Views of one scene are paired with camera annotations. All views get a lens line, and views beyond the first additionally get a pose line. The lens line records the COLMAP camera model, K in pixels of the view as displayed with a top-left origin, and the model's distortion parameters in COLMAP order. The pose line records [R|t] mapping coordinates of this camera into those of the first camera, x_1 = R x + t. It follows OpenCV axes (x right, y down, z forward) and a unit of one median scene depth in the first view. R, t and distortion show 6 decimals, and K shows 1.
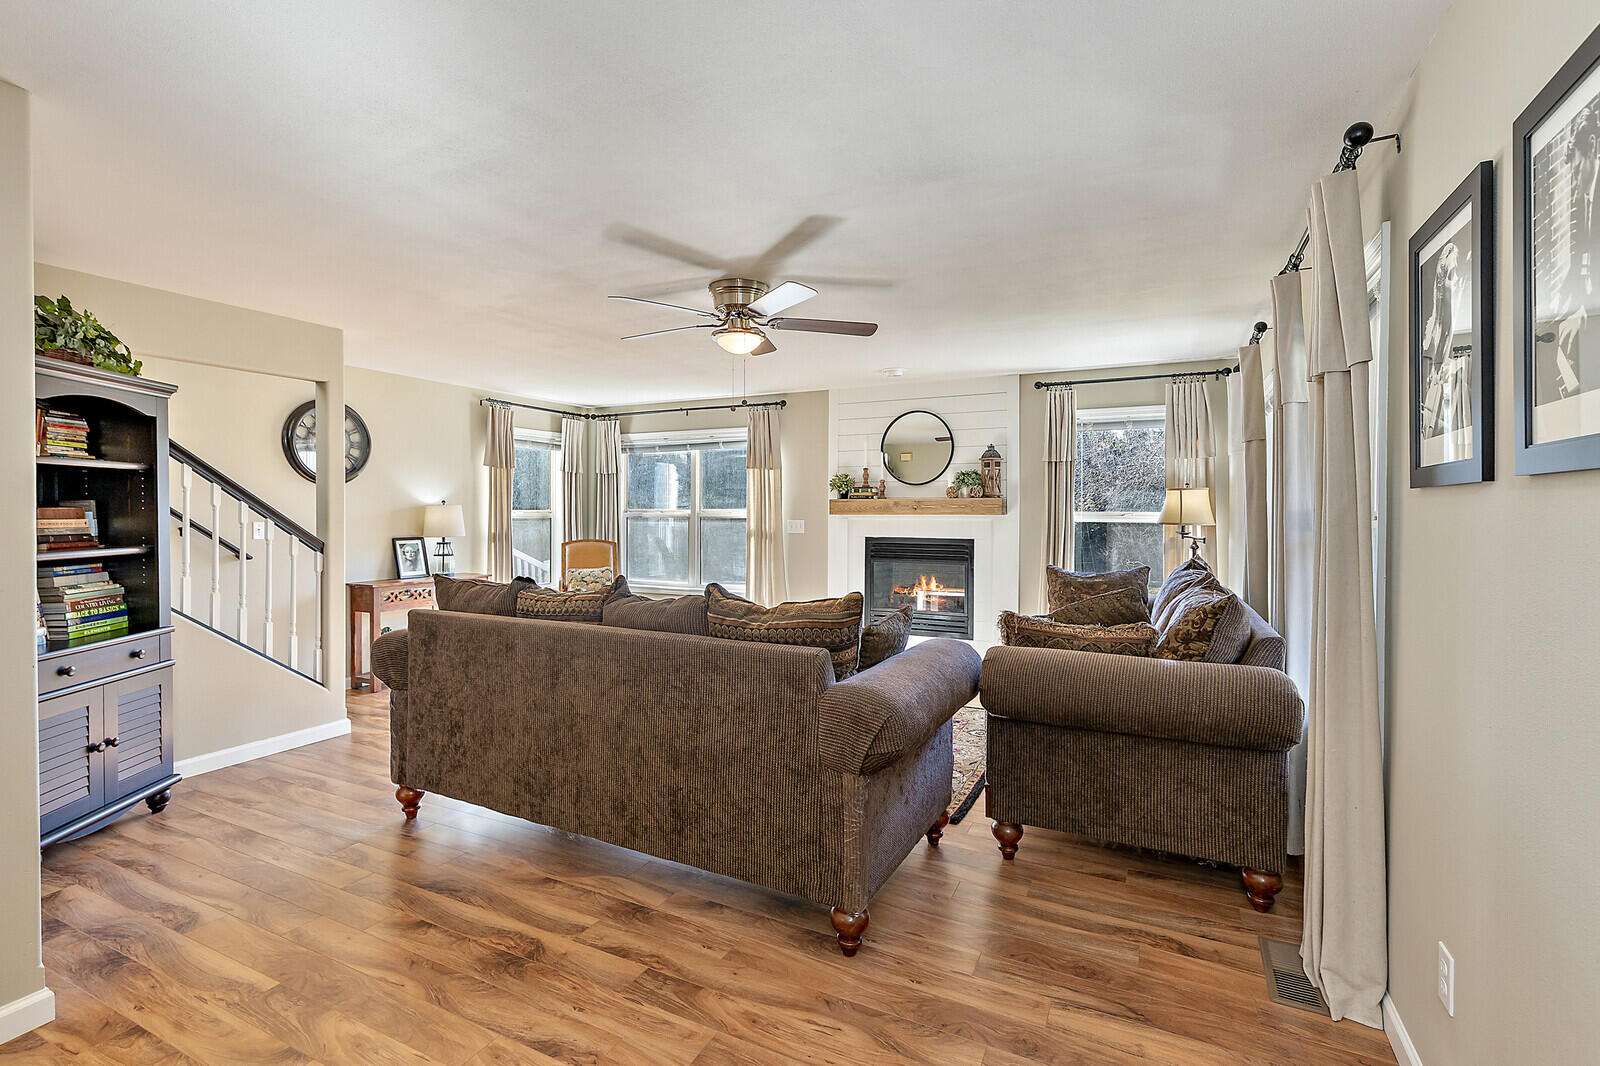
lens RADIAL K [[738.1, 0, 796.0], [0, 738.1, 484.4], [0, 0, 1]] dist [0.009692, -0.000500]
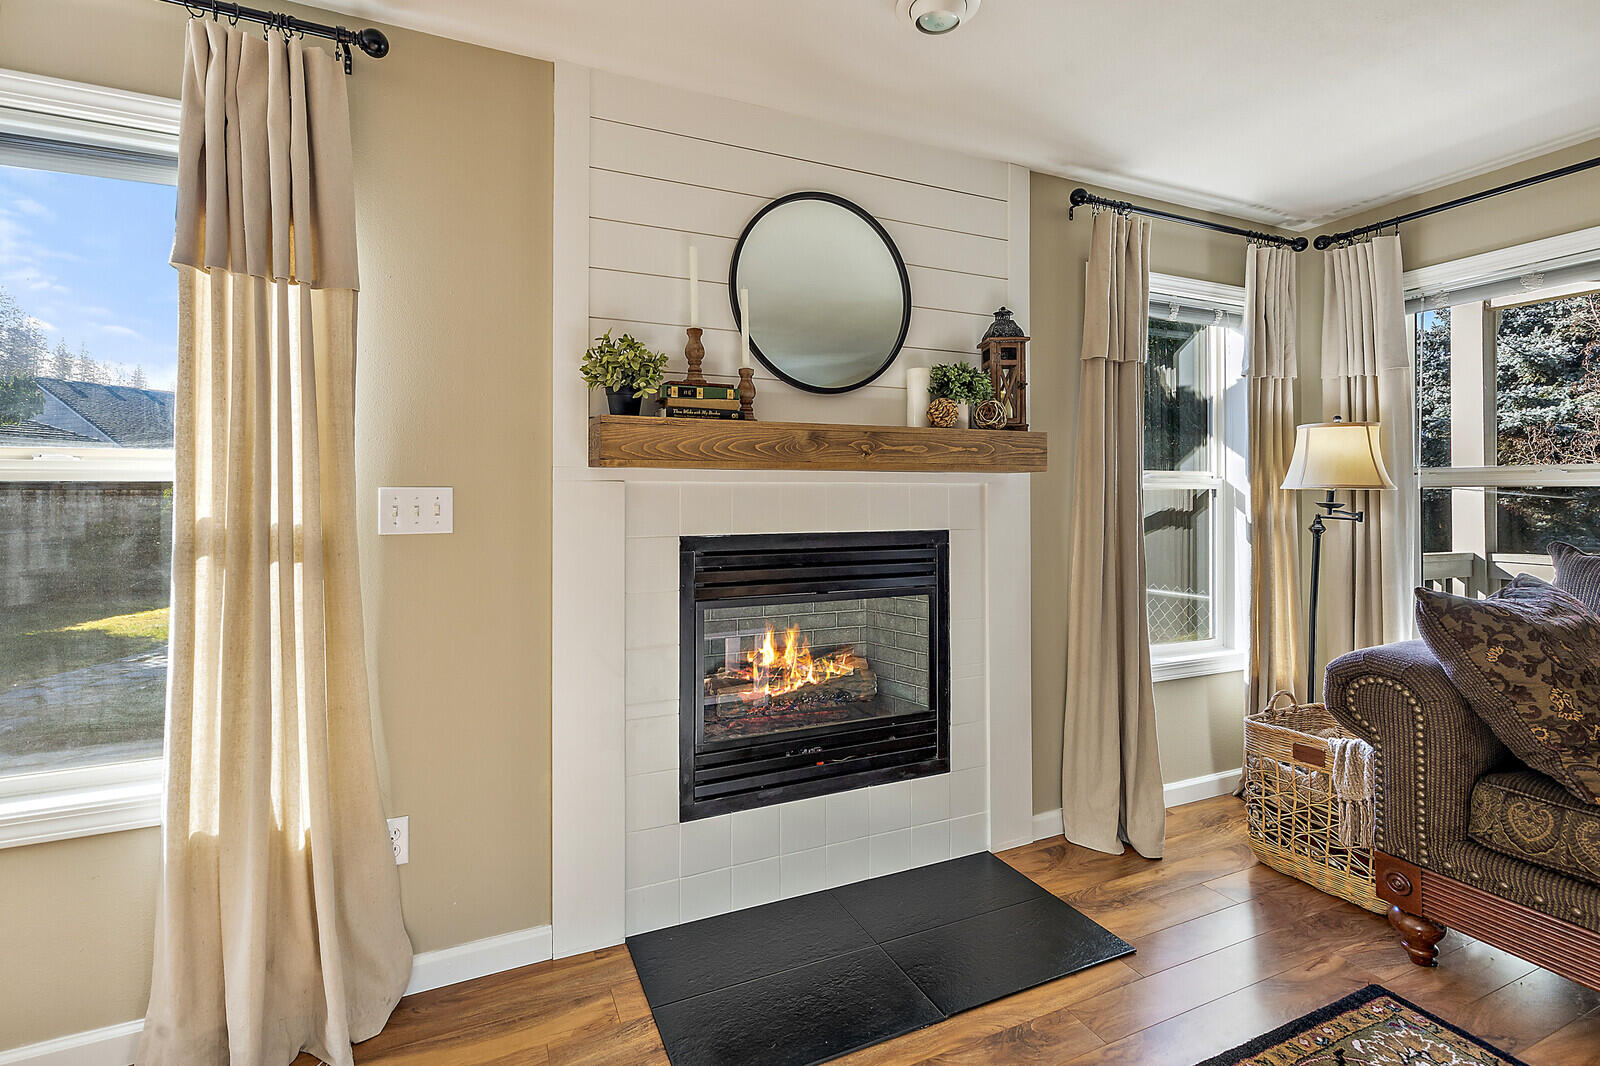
lens RADIAL K [[738.1, 0, 796.0], [0, 738.1, 484.4], [0, 0, 1]] dist [0.009692, -0.000500]
pose [[0.639641, 0.011681, 0.768585, -0.131391], [-0.021937, 0.999755, 0.003062, 0.045595], [-0.768361, -0.018819, 0.639740, 0.750974]]
